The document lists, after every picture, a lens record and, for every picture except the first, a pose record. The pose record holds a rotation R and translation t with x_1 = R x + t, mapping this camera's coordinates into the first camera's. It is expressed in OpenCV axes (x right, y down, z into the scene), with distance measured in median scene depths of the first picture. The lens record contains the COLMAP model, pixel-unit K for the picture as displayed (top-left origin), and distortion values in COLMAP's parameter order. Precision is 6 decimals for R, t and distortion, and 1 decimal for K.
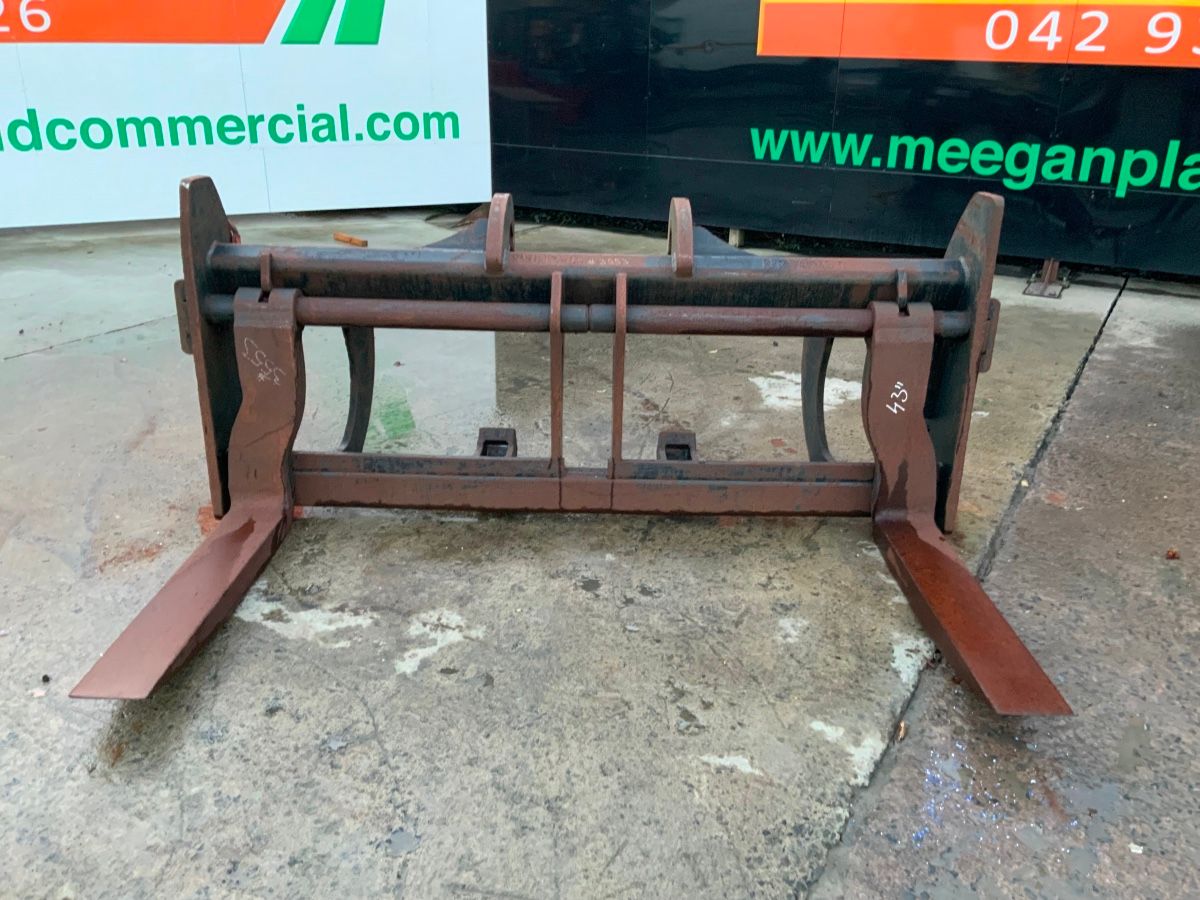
lens RADIAL K [[984.3, 0, 601.1], [0, 984.3, 453.2], [0, 0, 1]] dist [0.091641, -0.172376]
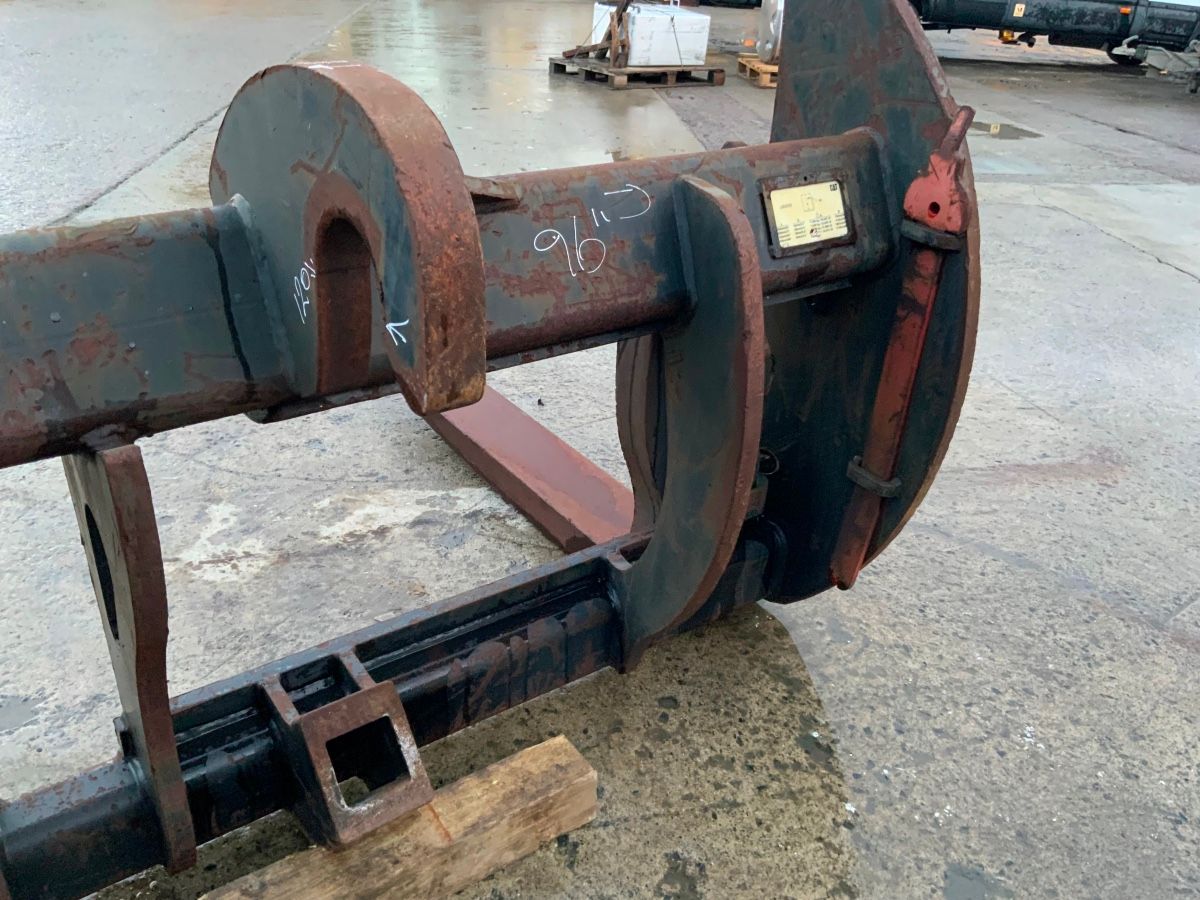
lens RADIAL K [[993.3, 0, 600.0], [0, 993.3, 450.0], [0, 0, 1]] dist [0.109716, -0.227429]
pose [[-0.800126, 0.228038, -0.554794, 0.004298], [-0.280783, 0.674936, 0.682366, -0.400954], [0.530056, 0.701755, -0.476004, 1.277419]]
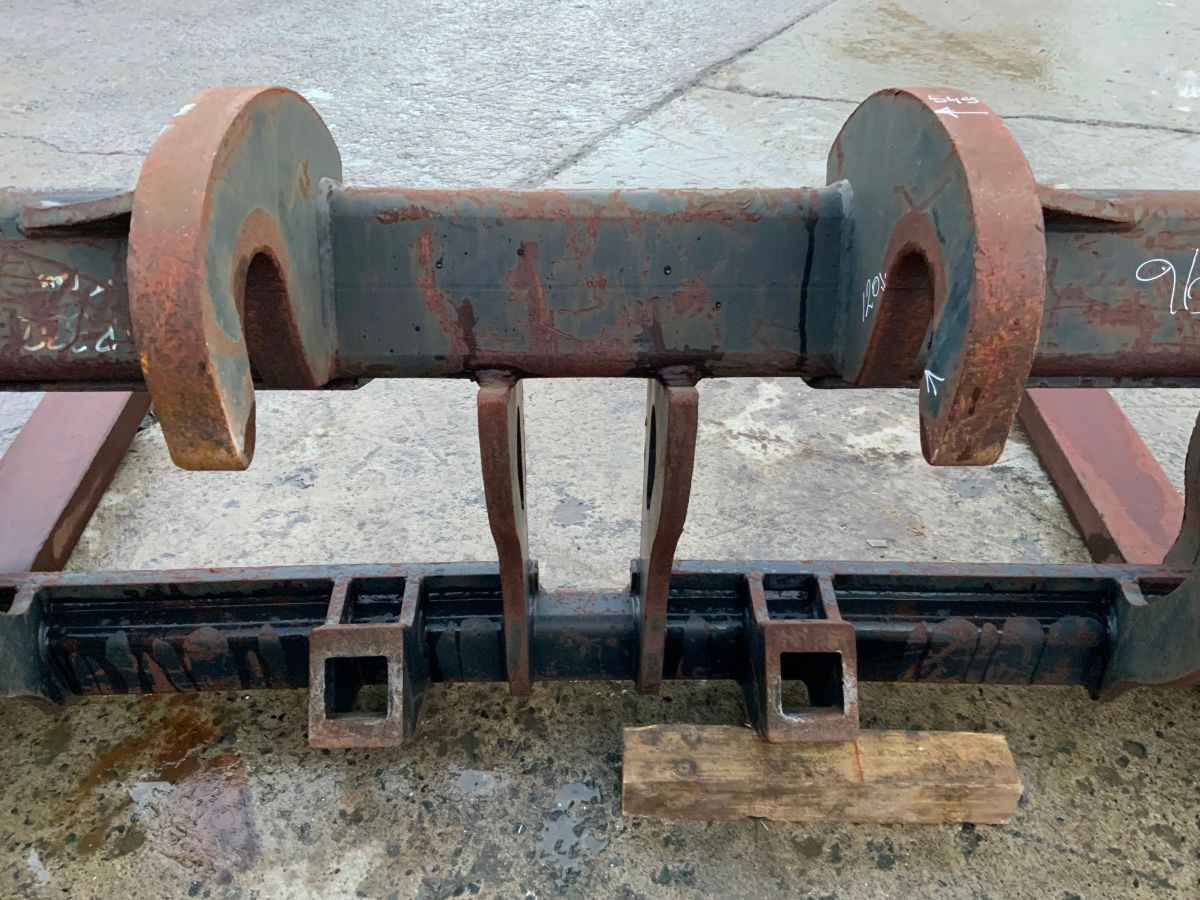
lens RADIAL K [[991.5, 0, 600.7], [0, 991.5, 447.5], [0, 0, 1]] dist [0.092977, -0.177724]
pose [[-0.999015, -0.014161, -0.042062, -0.002230], [-0.043407, 0.509296, 0.859496, -0.448372], [0.009251, 0.860475, -0.509409, 1.259539]]
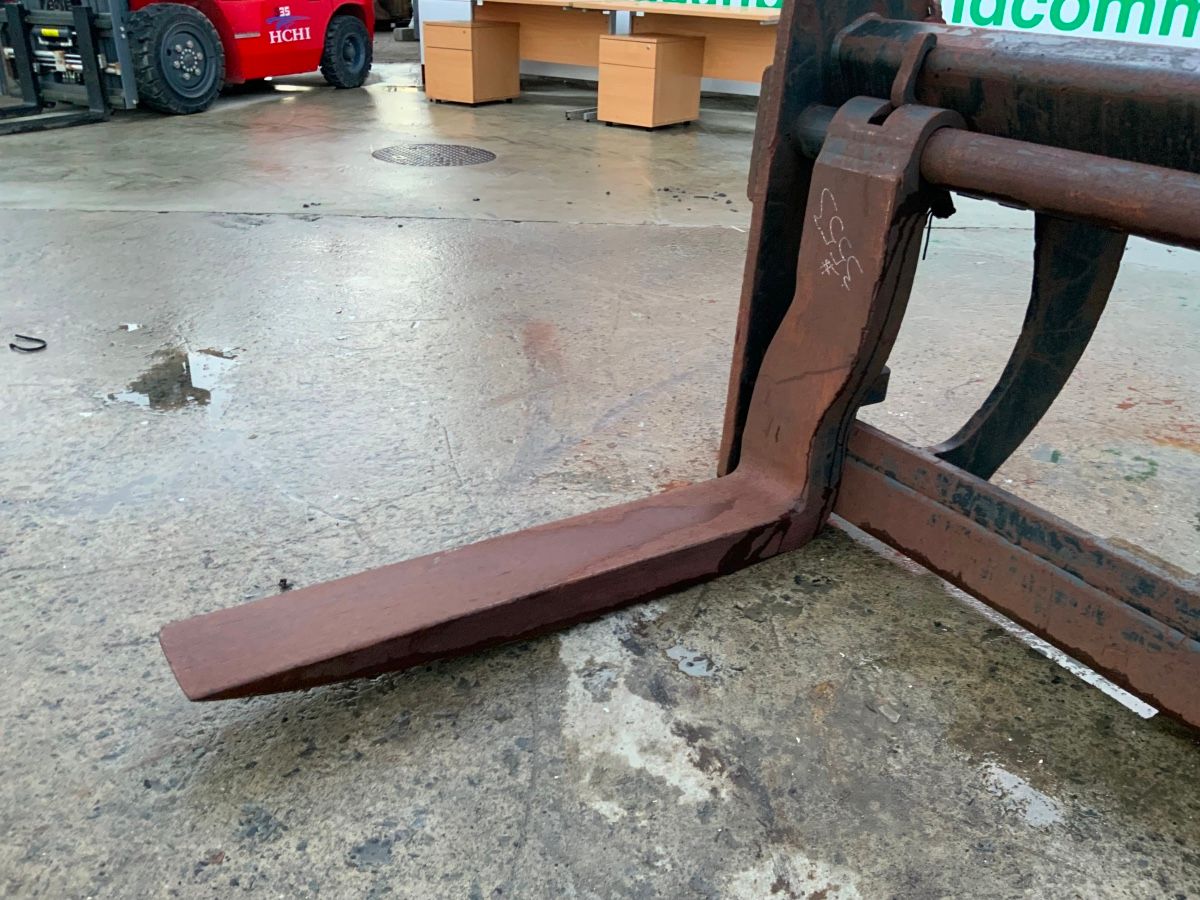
lens RADIAL K [[983.0, 0, 597.8], [0, 983.0, 454.3], [0, 0, 1]] dist [0.057809, -0.101989]
pose [[0.561100, 0.367066, -0.741909, 0.021763], [-0.336006, 0.920135, 0.201127, -0.049195], [0.756483, 0.136433, 0.639624, 0.576927]]
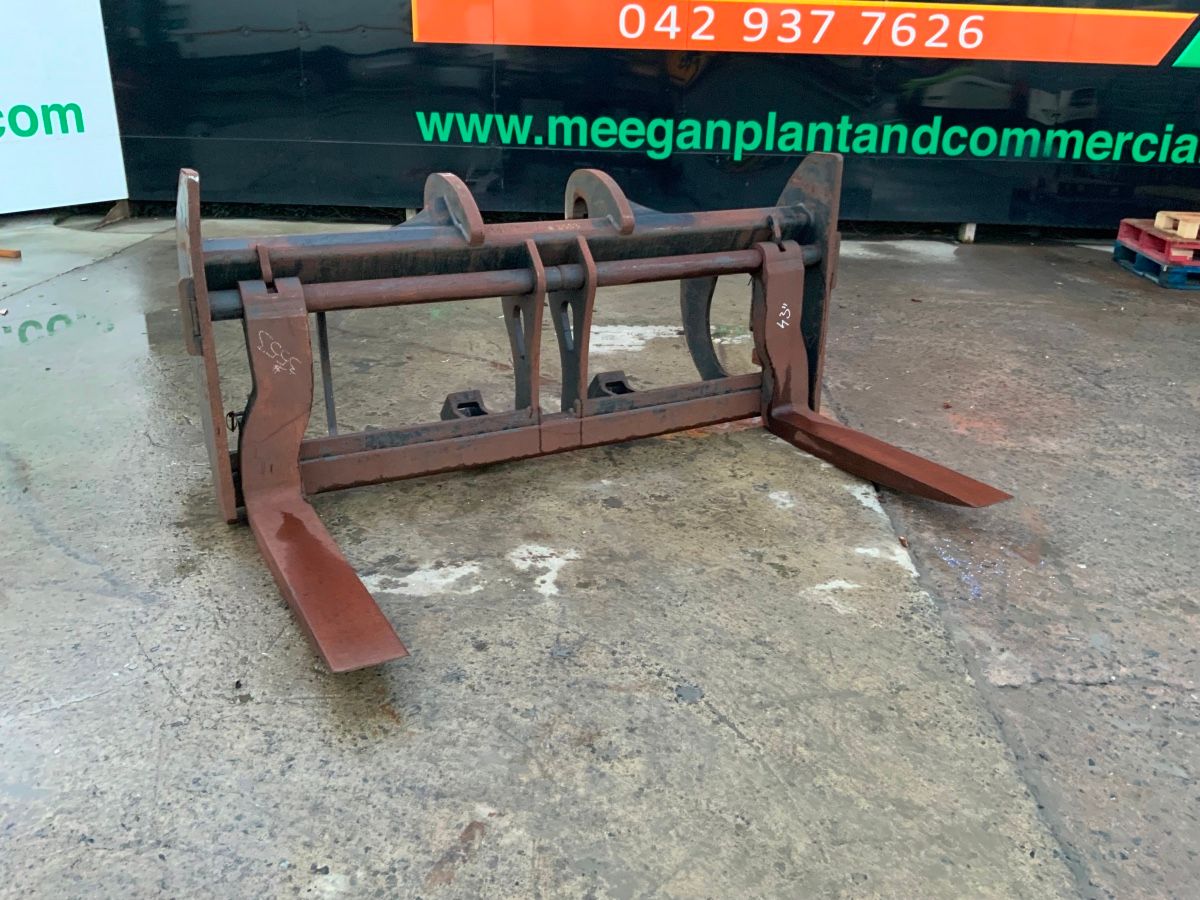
lens RADIAL K [[984.3, 0, 601.1], [0, 984.3, 453.2], [0, 0, 1]] dist [0.091641, -0.172376]
pose [[0.877886, -0.179011, 0.444152, -0.513481], [0.172934, 0.983422, 0.054545, 0.008473], [-0.446553, 0.028925, 0.894290, -0.035166]]
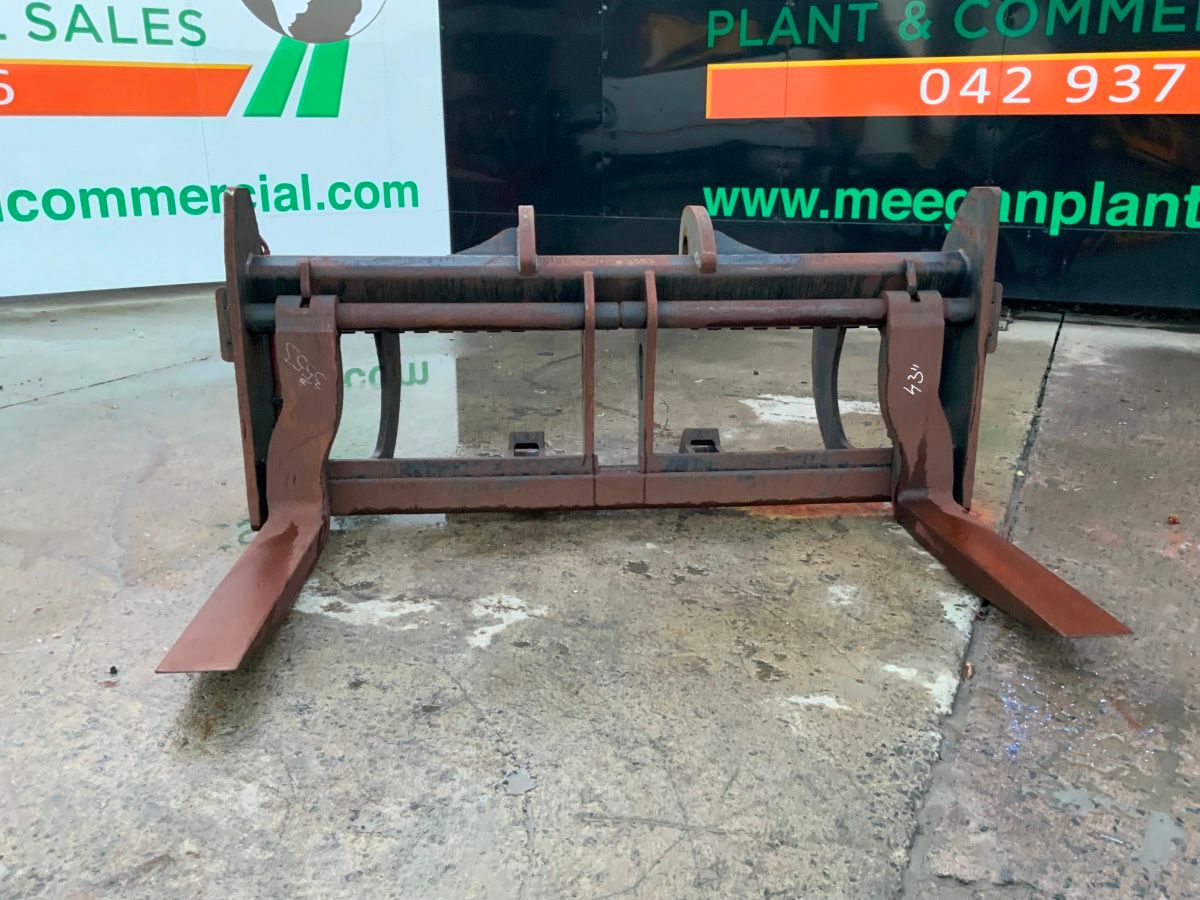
lens RADIAL K [[984.3, 0, 601.1], [0, 984.3, 453.2], [0, 0, 1]] dist [0.091641, -0.172376]
pose [[0.996311, -0.042373, 0.074625, -0.116512], [0.048916, 0.994905, -0.088159, 0.099438], [-0.070509, 0.091484, 0.993307, -0.020355]]
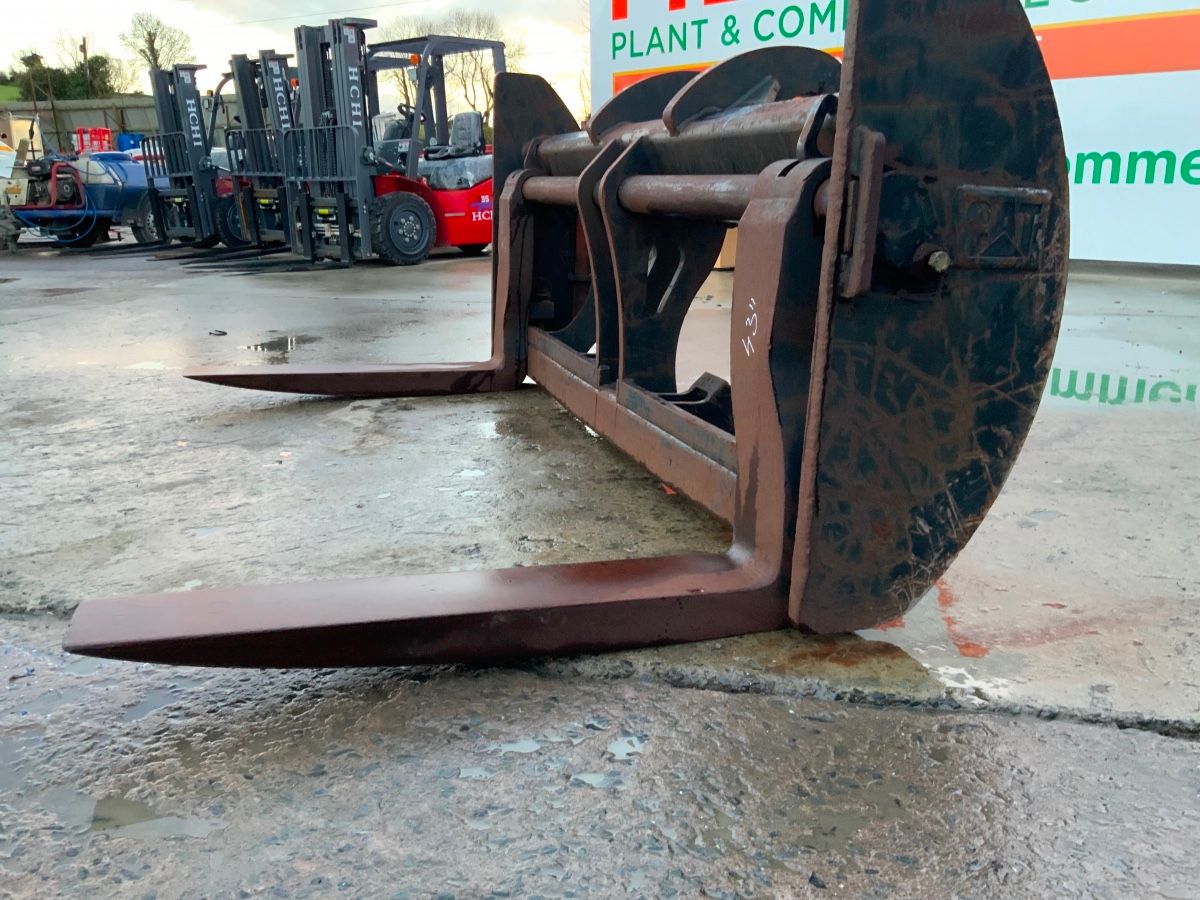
lens RADIAL K [[984.3, 0, 601.1], [0, 984.3, 453.2], [0, 0, 1]] dist [0.091641, -0.172376]
pose [[0.307641, 0.231723, -0.922855, 0.801722], [-0.354929, 0.927836, 0.114655, -0.024418], [0.882826, 0.292275, 0.367686, 0.749261]]
